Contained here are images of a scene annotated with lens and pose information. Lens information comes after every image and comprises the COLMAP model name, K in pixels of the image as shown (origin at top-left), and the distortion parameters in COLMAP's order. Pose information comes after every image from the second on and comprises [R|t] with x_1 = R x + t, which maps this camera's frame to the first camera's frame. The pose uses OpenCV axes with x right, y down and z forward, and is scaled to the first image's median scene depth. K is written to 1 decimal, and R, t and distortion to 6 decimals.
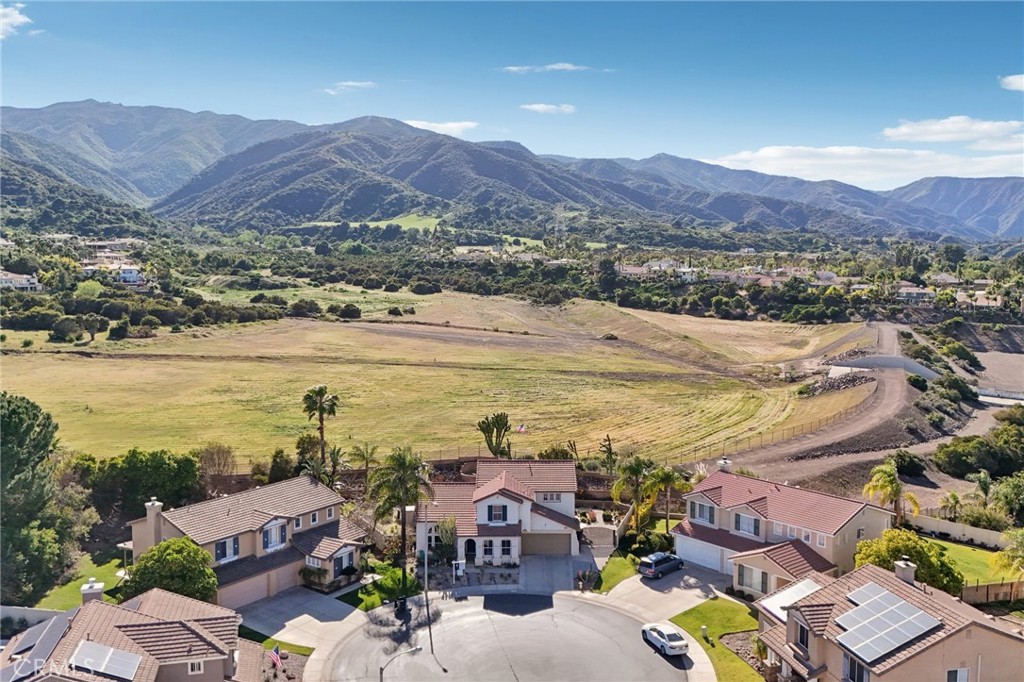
lens RADIAL K [[896.2, 0, 518.5], [0, 896.2, 337.8], [0, 0, 1]] dist [0.089908, -0.127619]
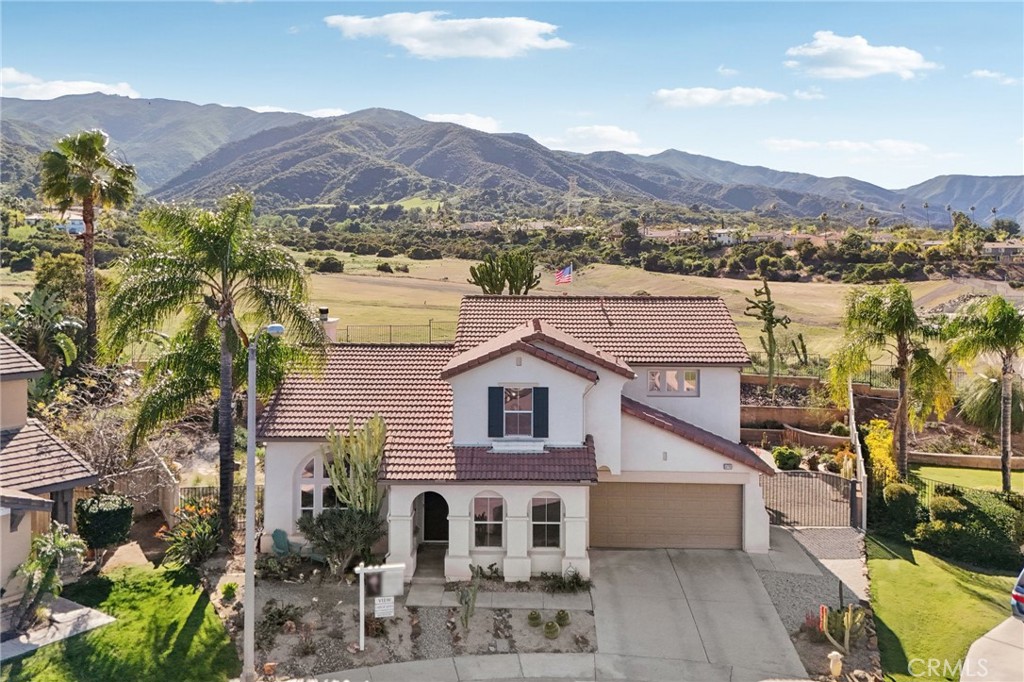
lens RADIAL K [[908.1, 0, 517.5], [0, 908.1, 284.7], [0, 0, 1]] dist [0.096890, -0.157778]
pose [[0.999935, 0.007556, -0.008571, -0.003048], [-0.008036, 0.998314, -0.057477, 0.023843], [0.008123, 0.057542, 0.998310, 0.095903]]
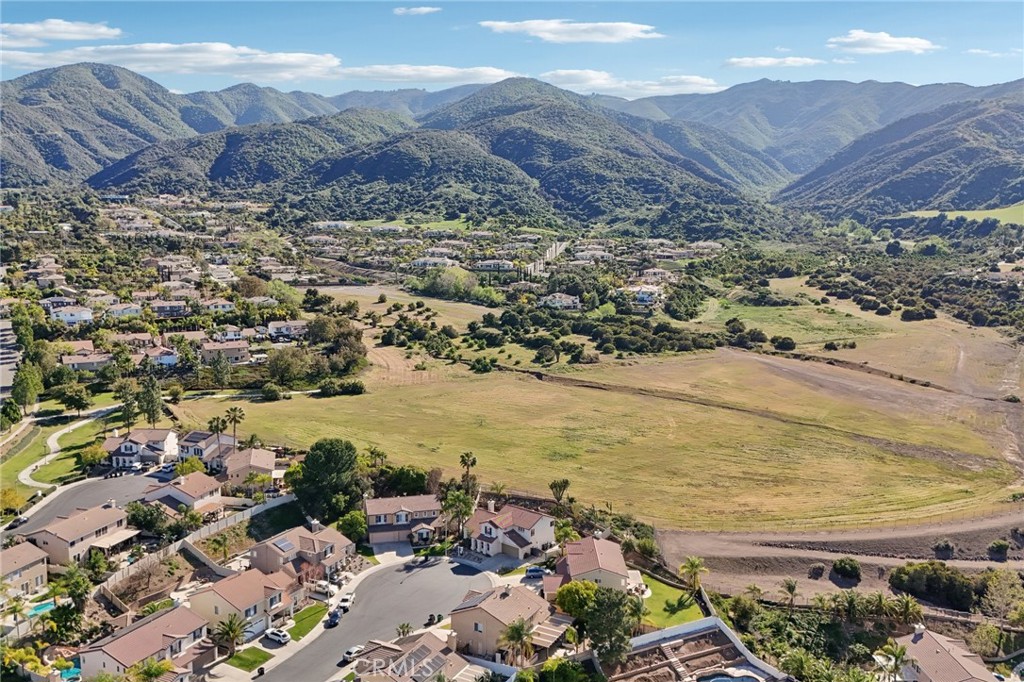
lens RADIAL K [[883.0, 0, 515.6], [0, 883.0, 340.8], [0, 0, 1]] dist [0.099548, -0.156031]
pose [[0.759861, 0.098257, -0.642617, 0.193440], [-0.068816, 0.995115, 0.070783, -0.059727], [0.646432, -0.009563, 0.762911, -0.084742]]
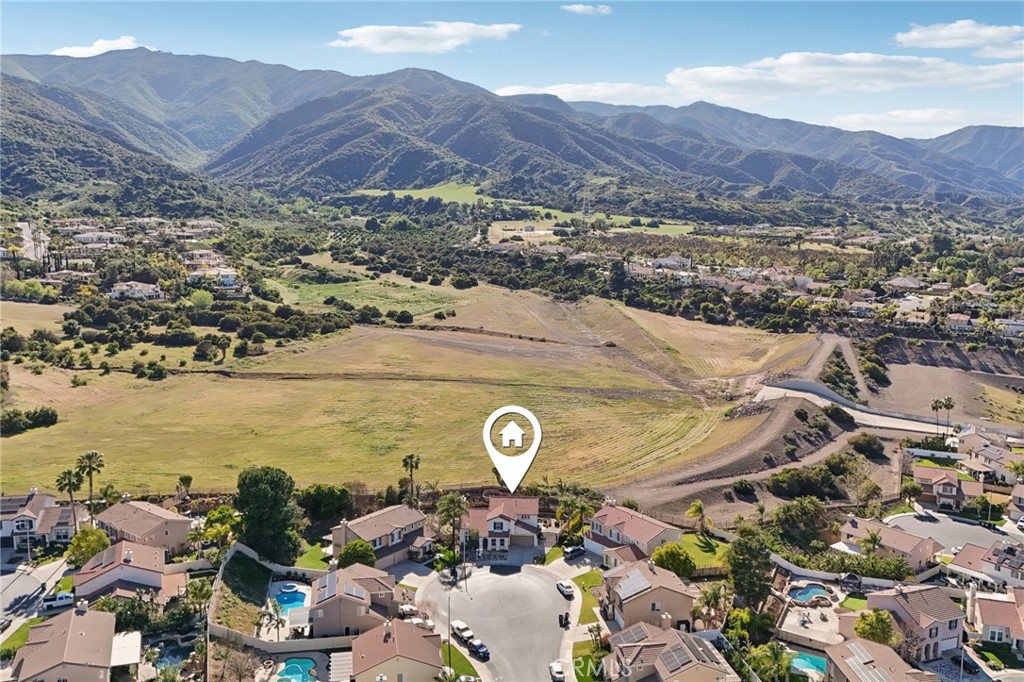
lens RADIAL K [[883.0, 0, 515.6], [0, 883.0, 340.8], [0, 0, 1]] dist [0.099548, -0.156031]
pose [[0.998937, 0.014582, -0.043725, 0.014252], [-0.011555, 0.997571, 0.068685, -0.053458], [0.044620, -0.068107, 0.996680, -0.145572]]
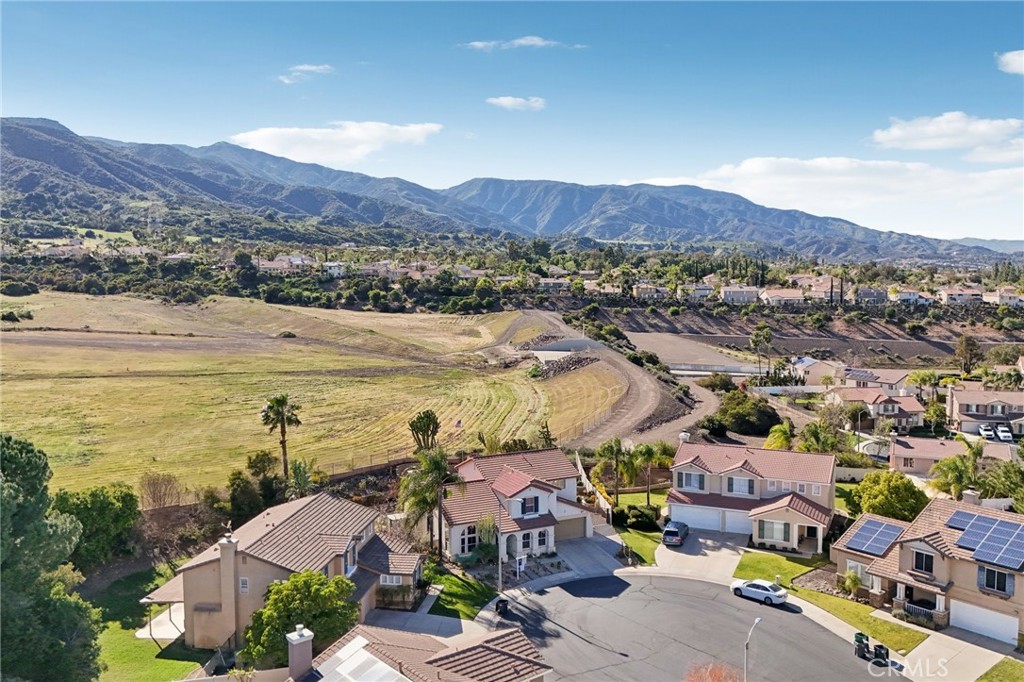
lens RADIAL K [[907.0, 0, 512.0], [0, 907.0, 341.0], [0, 0, 1]] dist [0.108840, -0.168418]
pose [[0.895304, -0.049397, 0.442709, -0.067960], [0.045681, 0.998774, 0.019059, -0.001090], [-0.443108, 0.003160, 0.896463, 0.014169]]
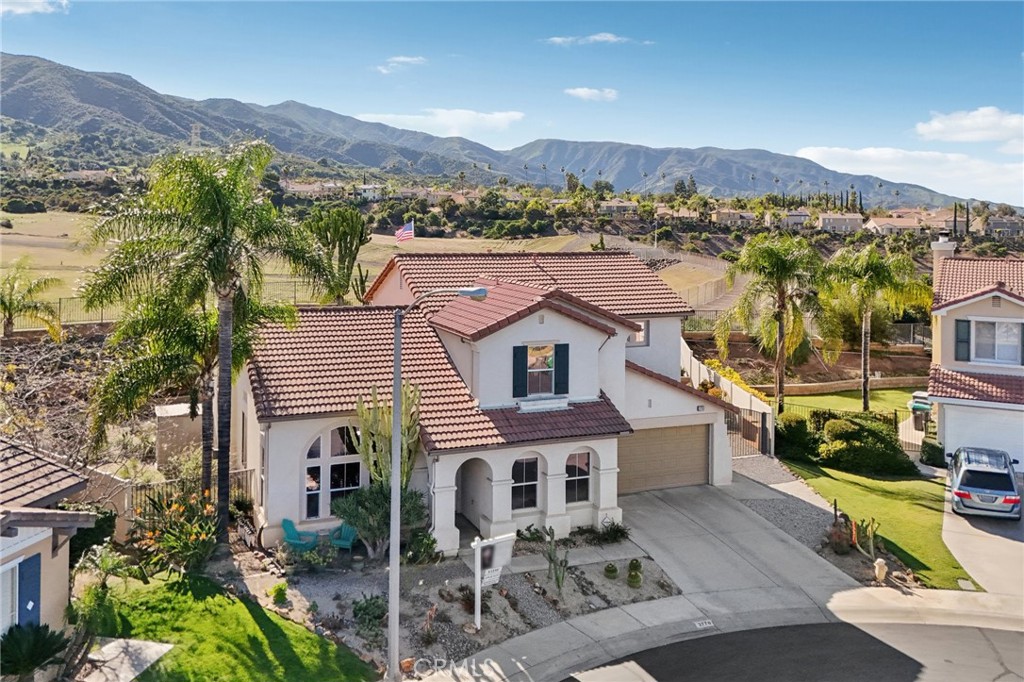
lens RADIAL K [[920.0, 0, 518.0], [0, 920.0, 237.8], [0, 0, 1]] dist [0.064594, -0.097461]
pose [[0.920908, 0.002259, 0.389772, -0.022077], [0.021693, 0.998136, -0.057038, 0.023626], [-0.389175, 0.060982, 0.919143, 0.099733]]
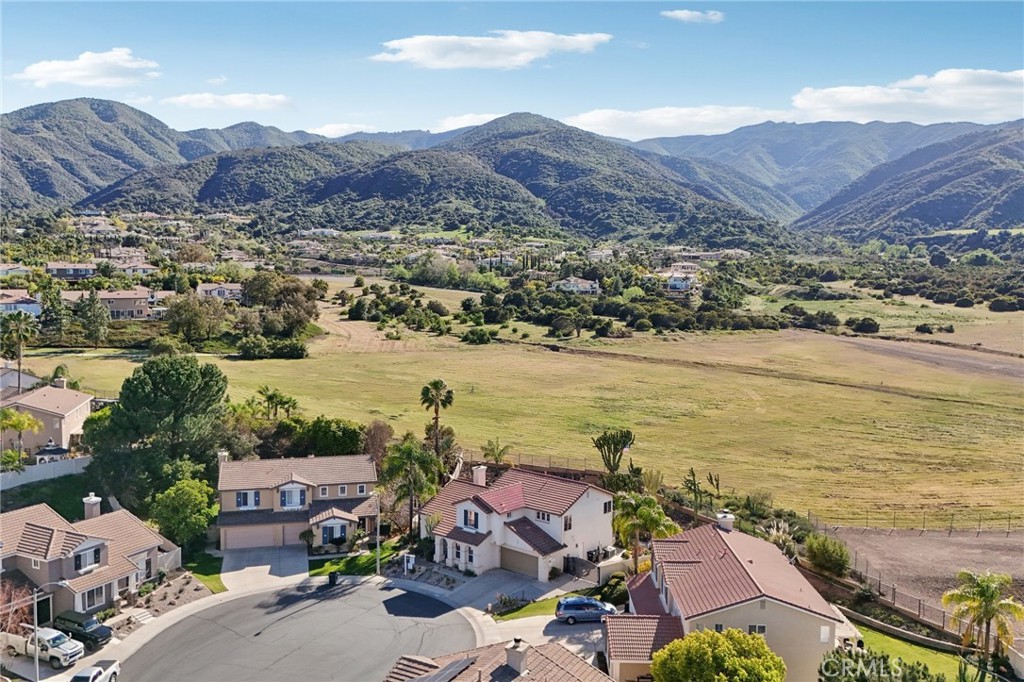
lens RADIAL K [[883.0, 0, 515.6], [0, 883.0, 340.8], [0, 0, 1]] dist [0.099548, -0.156031]
pose [[0.757073, 0.064985, -0.650091, 0.091118], [-0.069551, 0.997403, 0.018707, -0.003637], [0.649618, 0.031052, 0.759626, 0.038744]]
